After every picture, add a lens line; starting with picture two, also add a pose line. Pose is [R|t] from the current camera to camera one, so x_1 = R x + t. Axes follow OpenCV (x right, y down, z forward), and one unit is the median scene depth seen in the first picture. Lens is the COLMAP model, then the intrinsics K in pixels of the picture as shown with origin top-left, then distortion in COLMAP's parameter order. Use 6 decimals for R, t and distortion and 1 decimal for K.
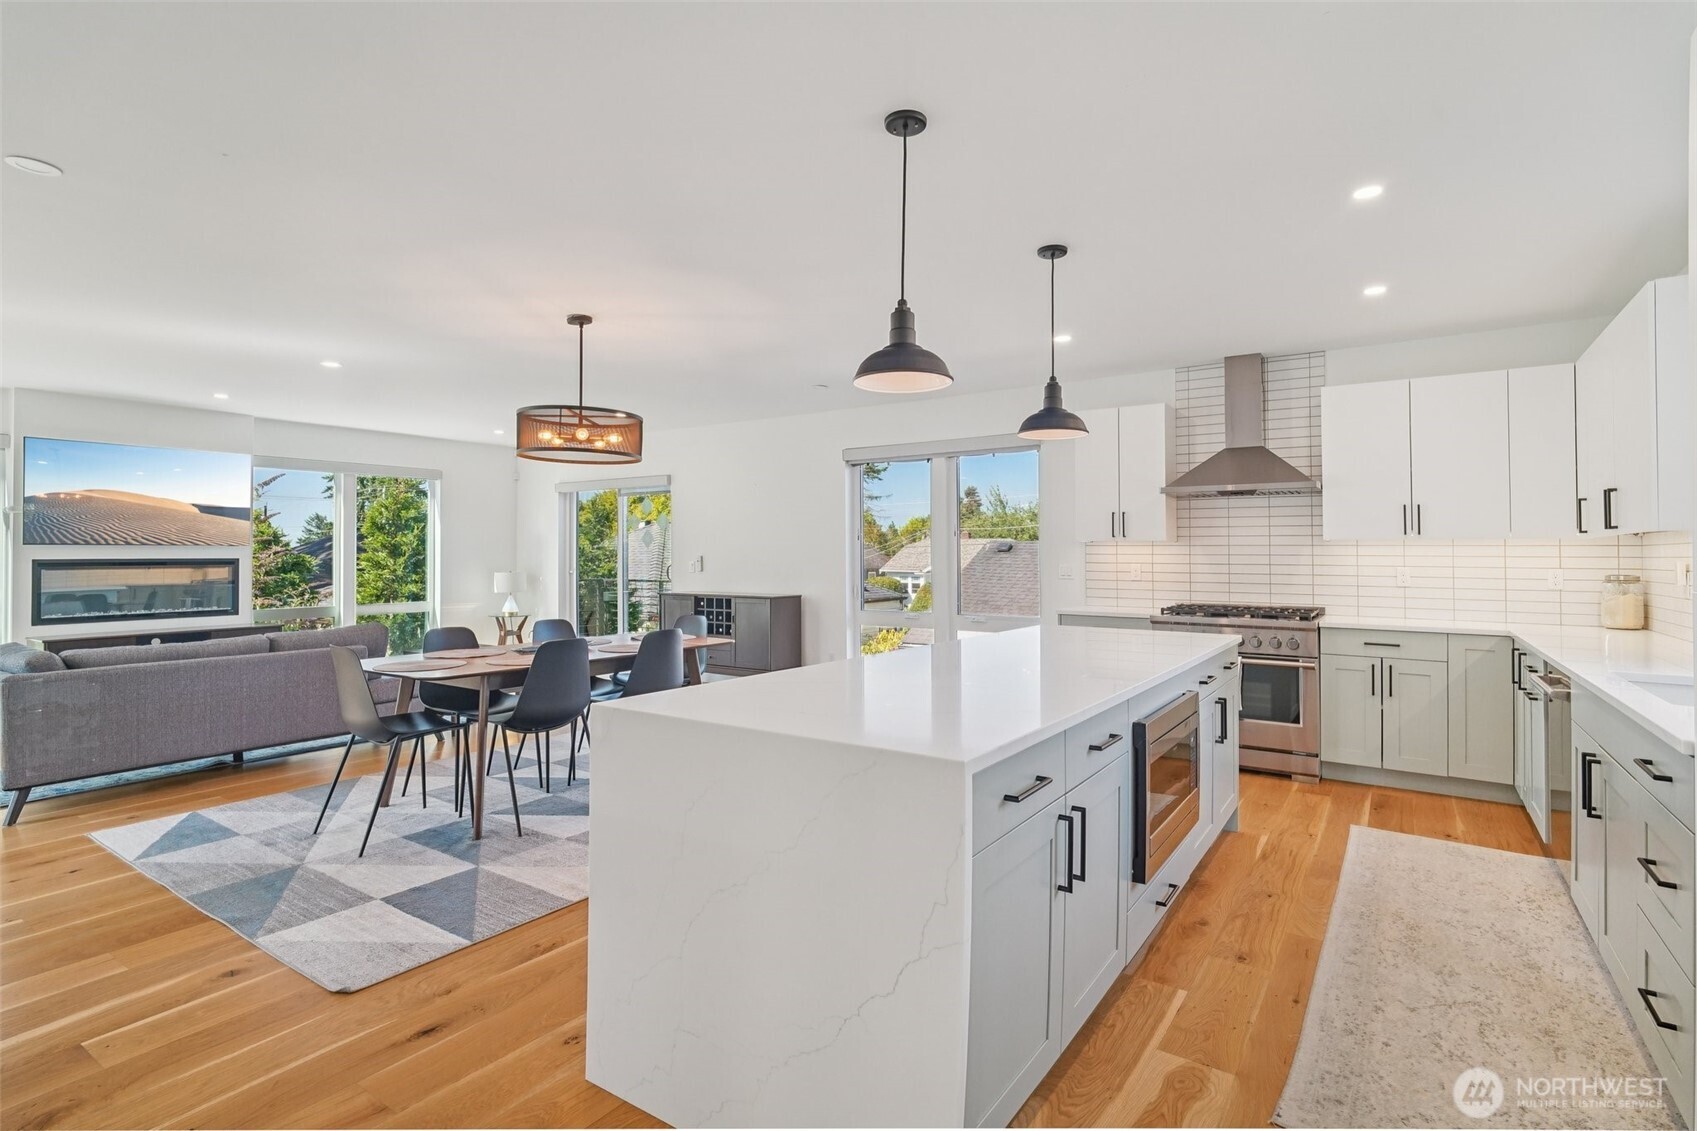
lens RADIAL K [[816.0, 0, 865.0], [0, 816.0, 551.5], [0, 0, 1]] dist [-0.008604, -0.000191]
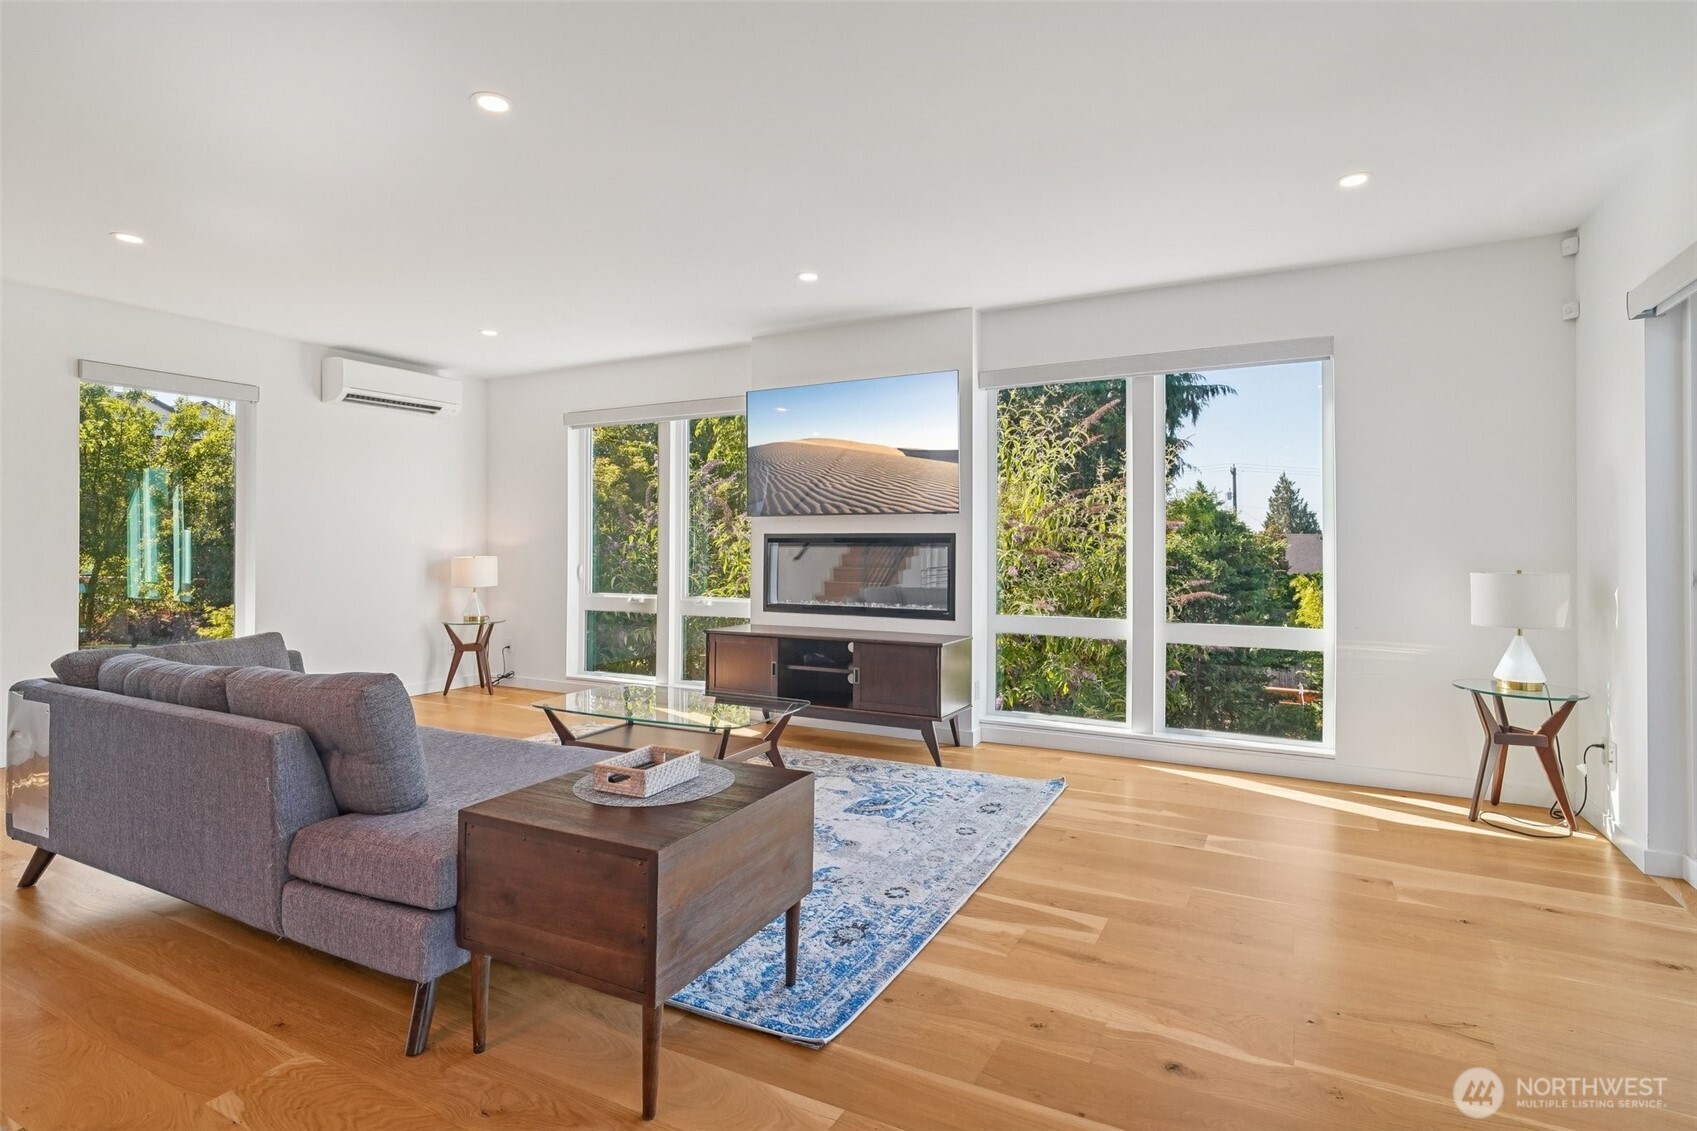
lens RADIAL K [[818.7, 0, 855.3], [0, 818.7, 524.4], [0, 0, 1]] dist [-0.000636, -0.000034]
pose [[0.102400, -0.026079, -0.994401, -0.128688], [-0.001625, 0.999651, -0.026384, 0.018825], [0.994742, 0.004318, 0.102321, 0.853516]]
